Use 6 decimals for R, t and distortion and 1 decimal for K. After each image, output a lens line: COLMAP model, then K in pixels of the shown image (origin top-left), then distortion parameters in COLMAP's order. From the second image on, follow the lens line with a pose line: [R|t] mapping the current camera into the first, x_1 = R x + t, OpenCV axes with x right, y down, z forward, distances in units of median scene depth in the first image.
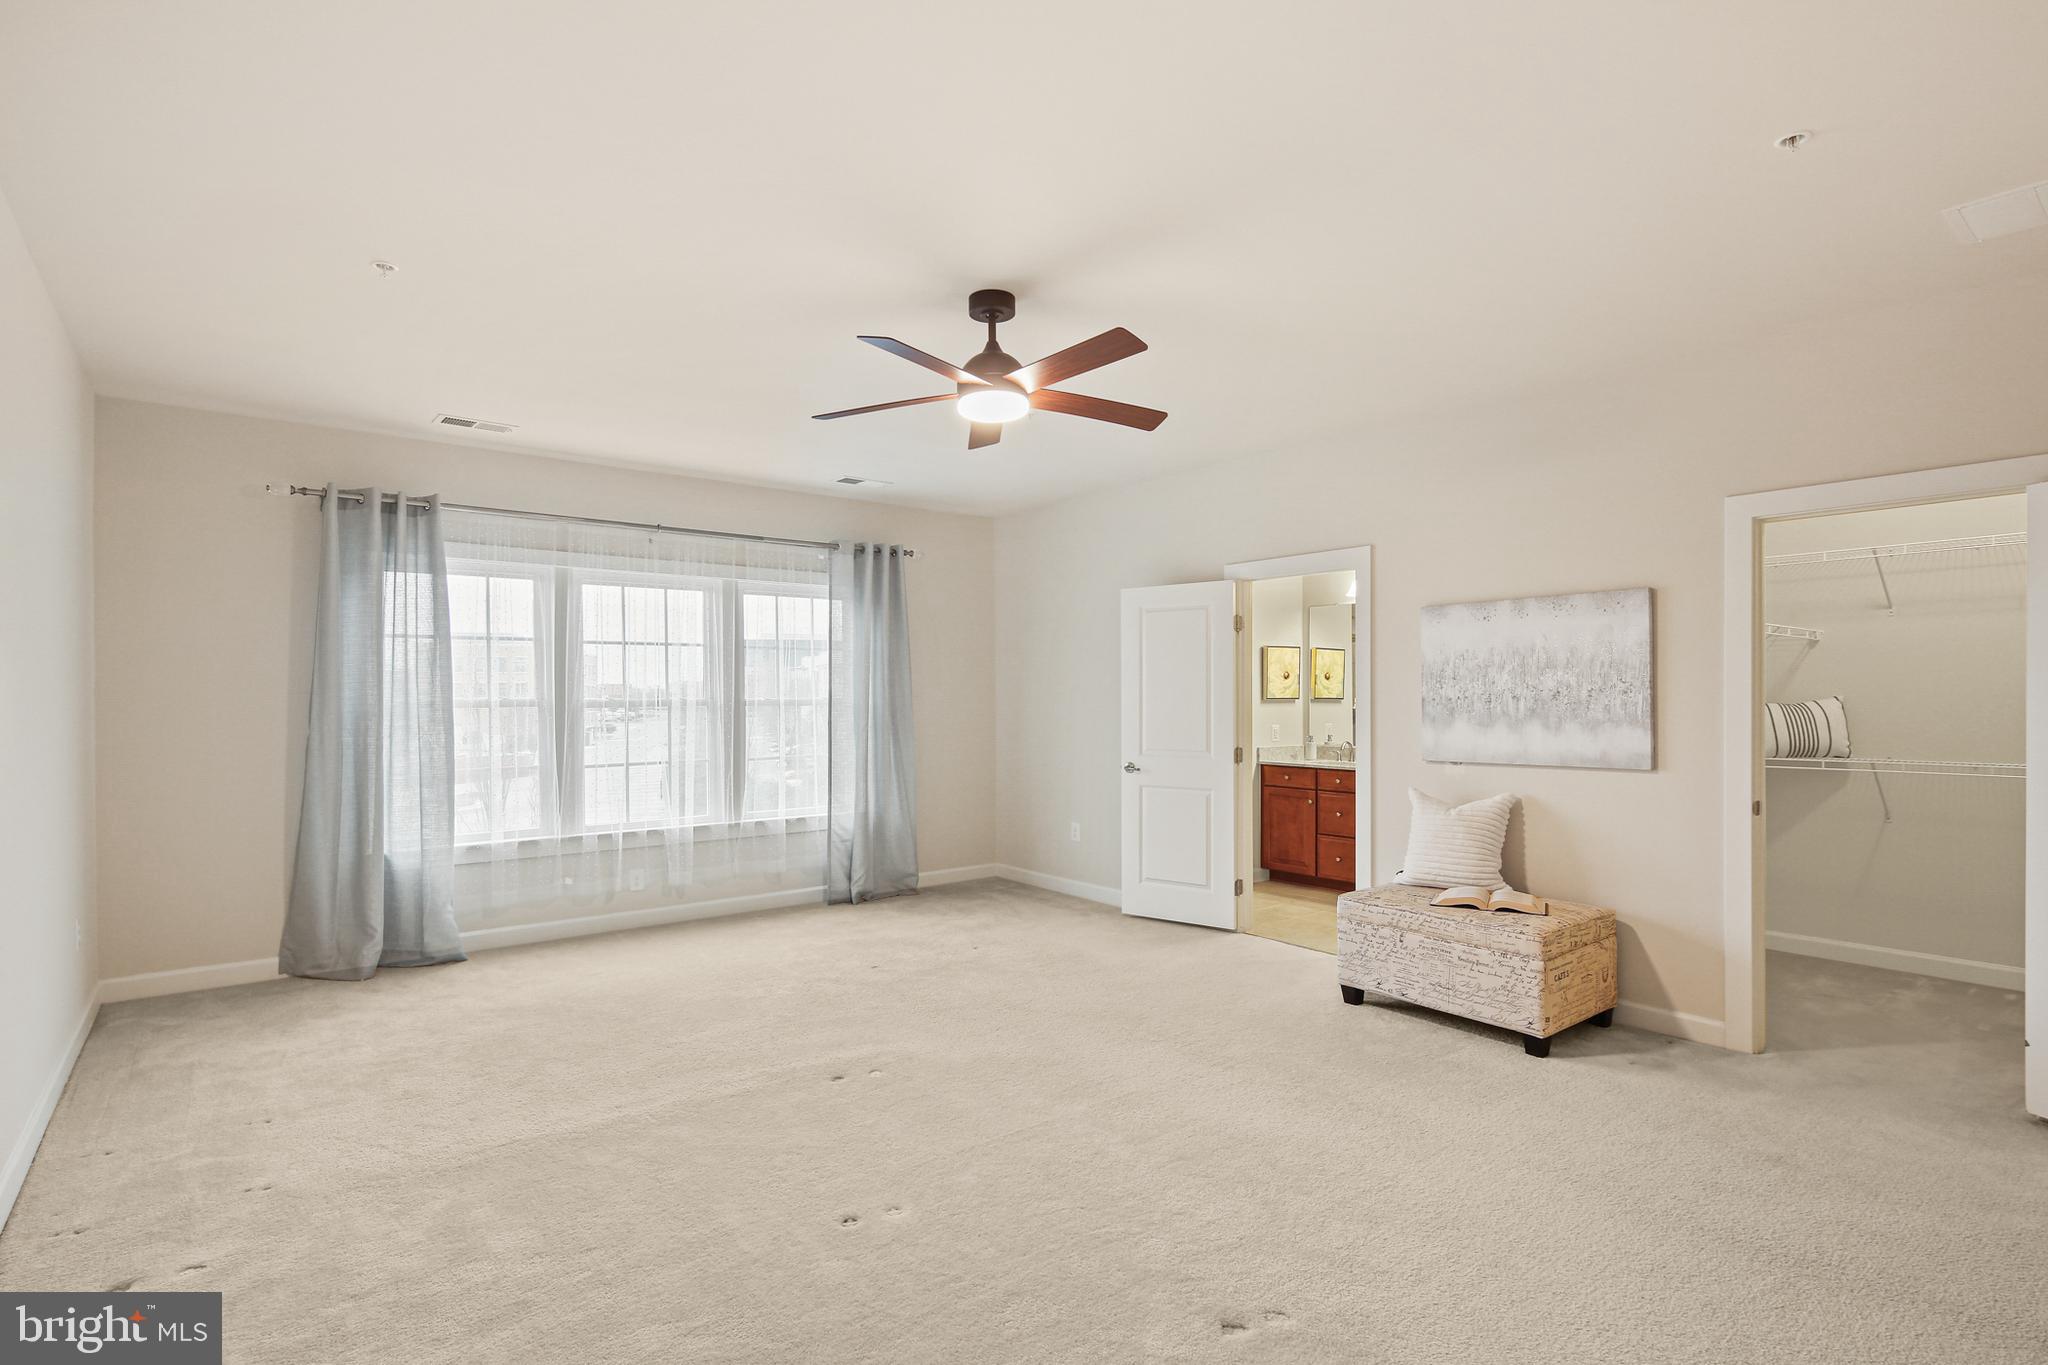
lens RADIAL K [[995.7, 0, 1025.8], [0, 995.7, 699.8], [0, 0, 1]] dist [0.005628, -0.004273]
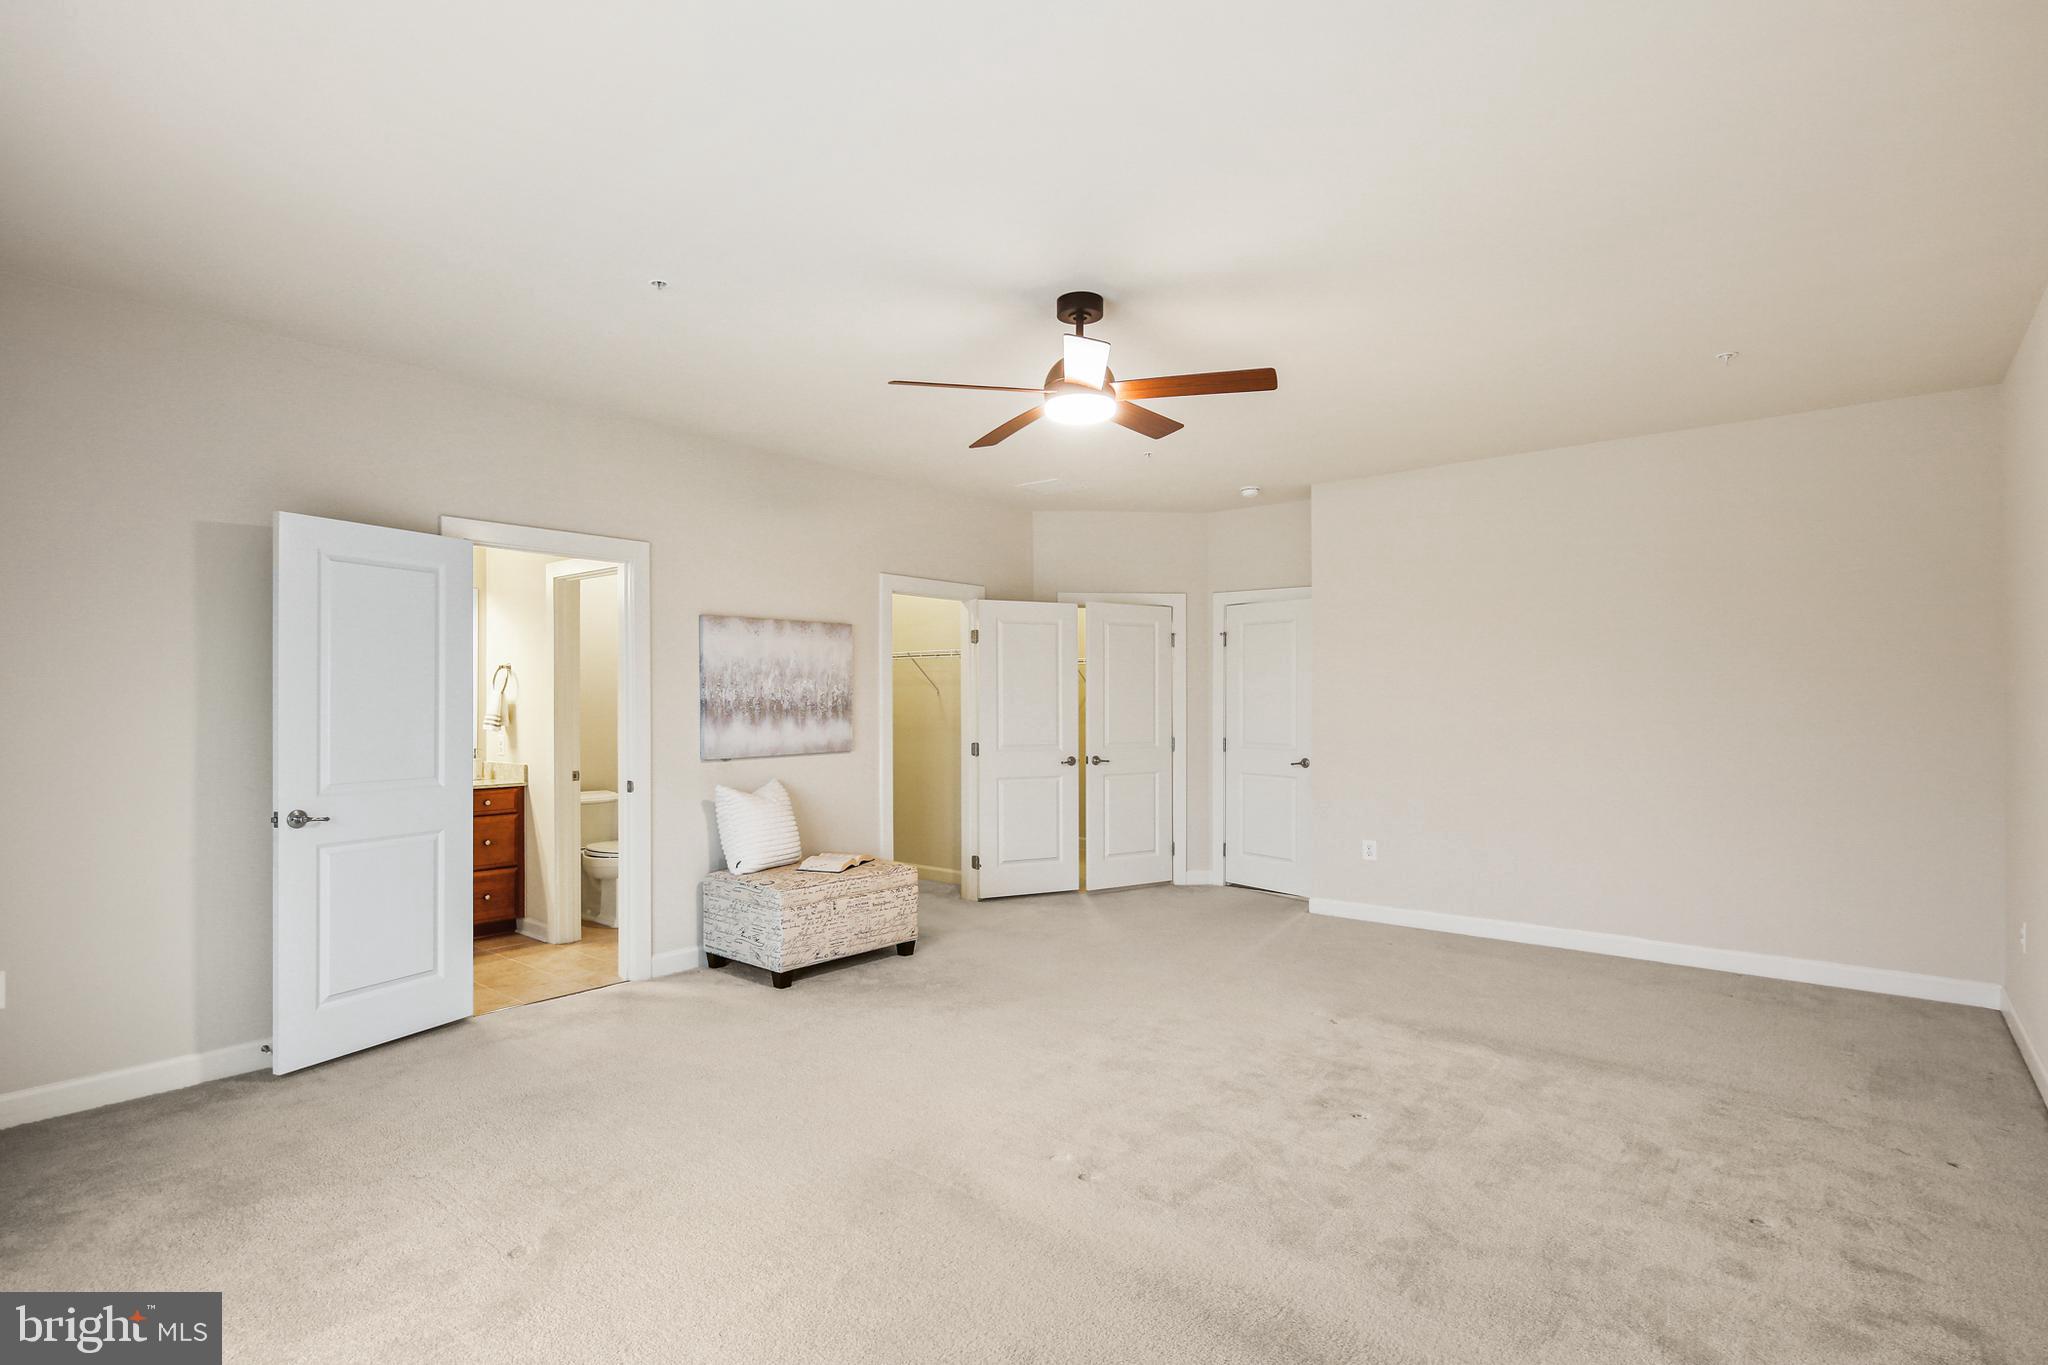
lens RADIAL K [[995.7, 0, 1024.6], [0, 995.7, 672.9], [0, 0, 1]] dist [0.005628, -0.004273]
pose [[-0.216074, 0.027935, 0.975977, -0.739330], [-0.002186, 0.999574, -0.029094, -0.001470], [-0.976375, -0.008420, -0.215921, 0.931253]]
